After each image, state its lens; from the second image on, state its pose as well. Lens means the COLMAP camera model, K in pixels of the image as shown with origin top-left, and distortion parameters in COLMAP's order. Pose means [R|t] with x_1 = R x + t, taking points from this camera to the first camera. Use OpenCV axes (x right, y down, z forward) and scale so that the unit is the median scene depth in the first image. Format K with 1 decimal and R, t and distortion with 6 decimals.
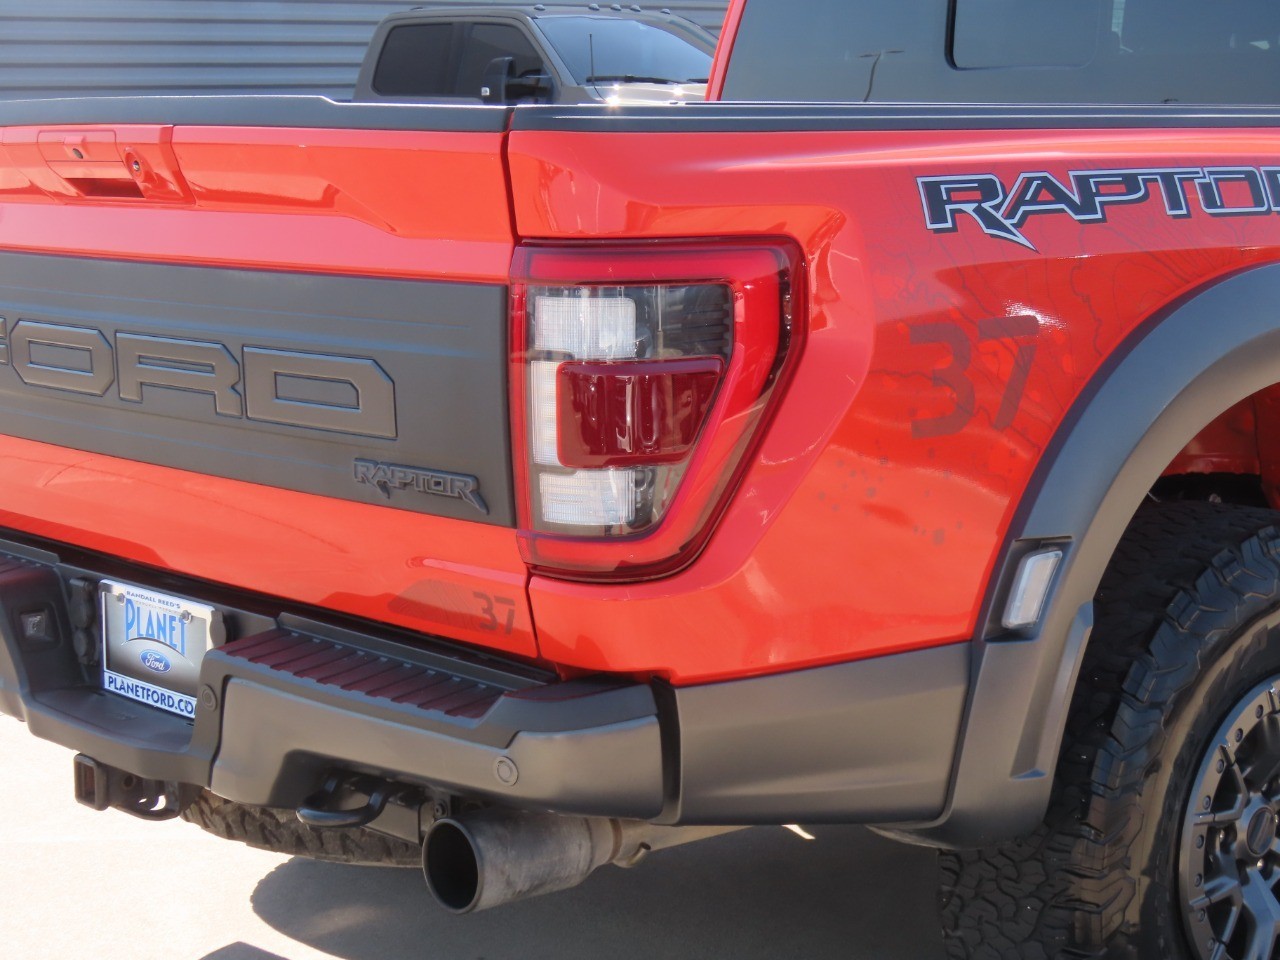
lens RADIAL K [[2410.4, 0, 645.2], [0, 2410.4, 514.2], [0, 0, 1]] dist [-0.029864, -0.053227]
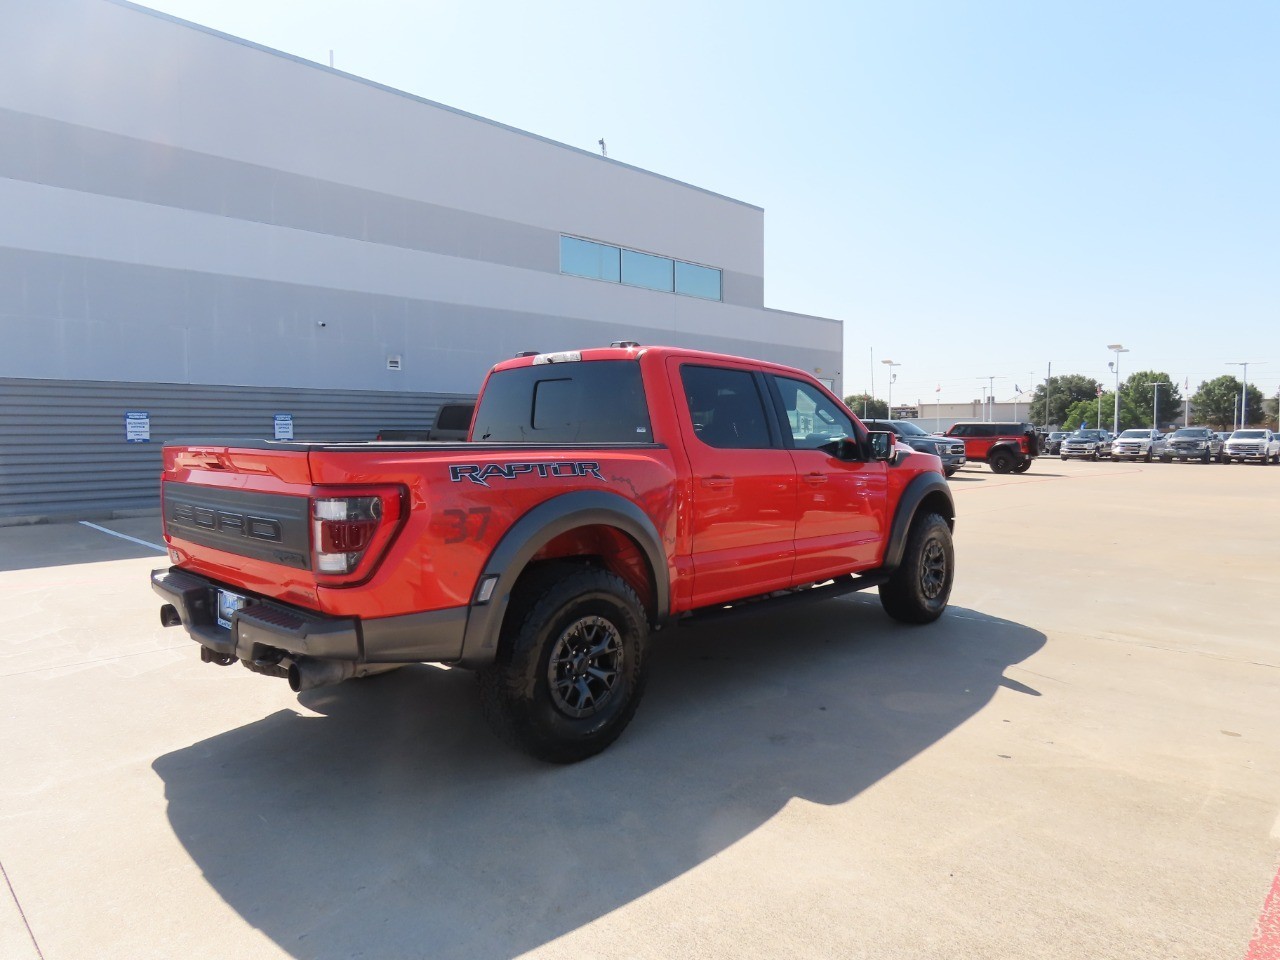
lens RADIAL K [[816.5, 0, 644.9], [0, 816.5, 485.8], [0, 0, 1]] dist [-0.008262, -0.000102]
pose [[0.995871, 0.005612, 0.090604, 0.269785], [0.003603, 0.994857, -0.101227, 0.003474], [-0.090706, 0.101135, 0.990729, -0.138698]]
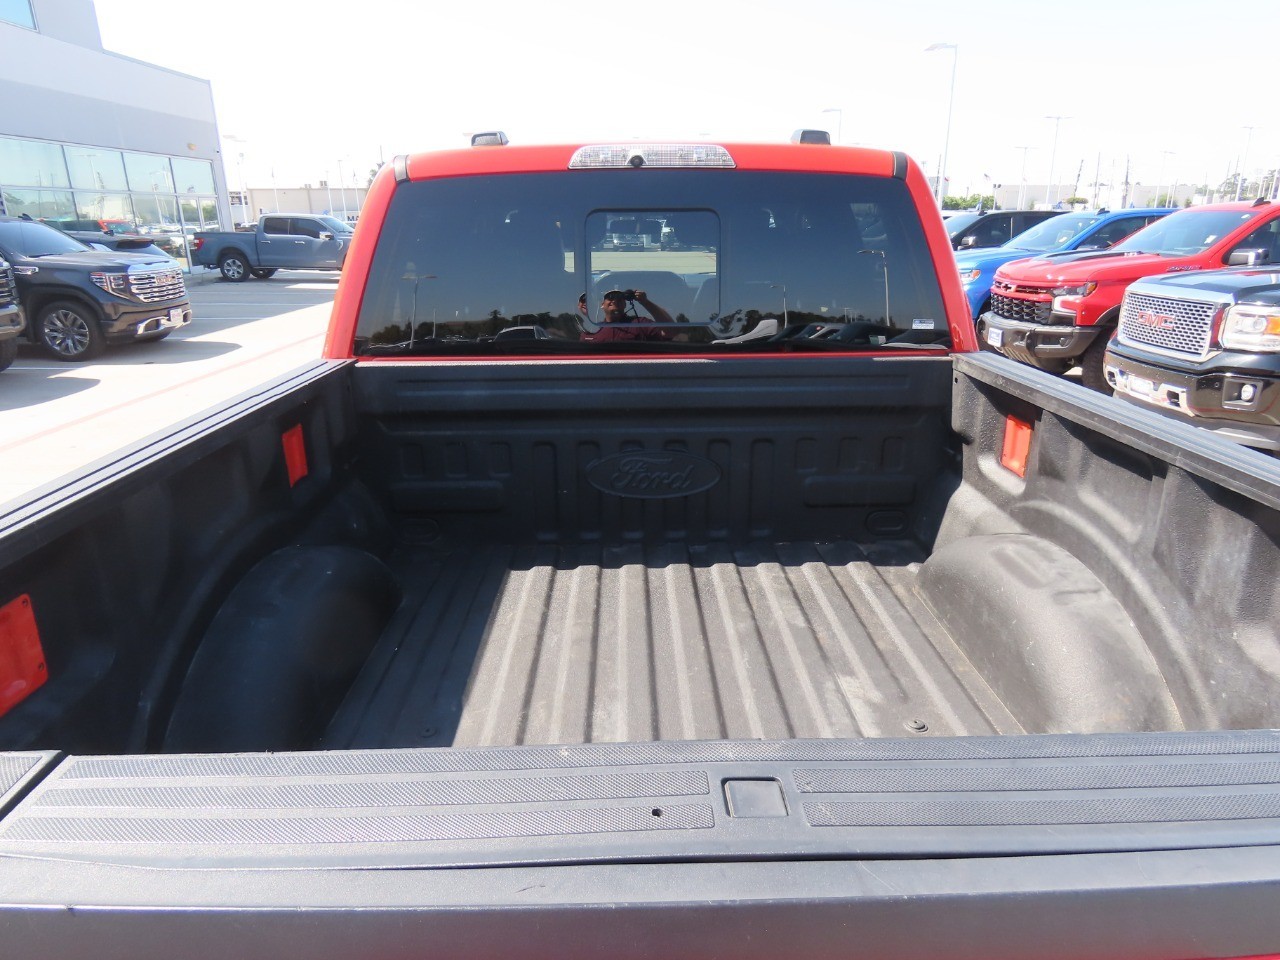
lens RADIAL K [[816.5, 0, 644.9], [0, 816.5, 485.8], [0, 0, 1]] dist [-0.008262, -0.000102]
pose [[0.648197, -0.230191, 0.725846, -0.344903], [0.123143, 0.972355, 0.198398, -0.282178], [-0.751449, -0.039218, 0.658624, 1.003742]]
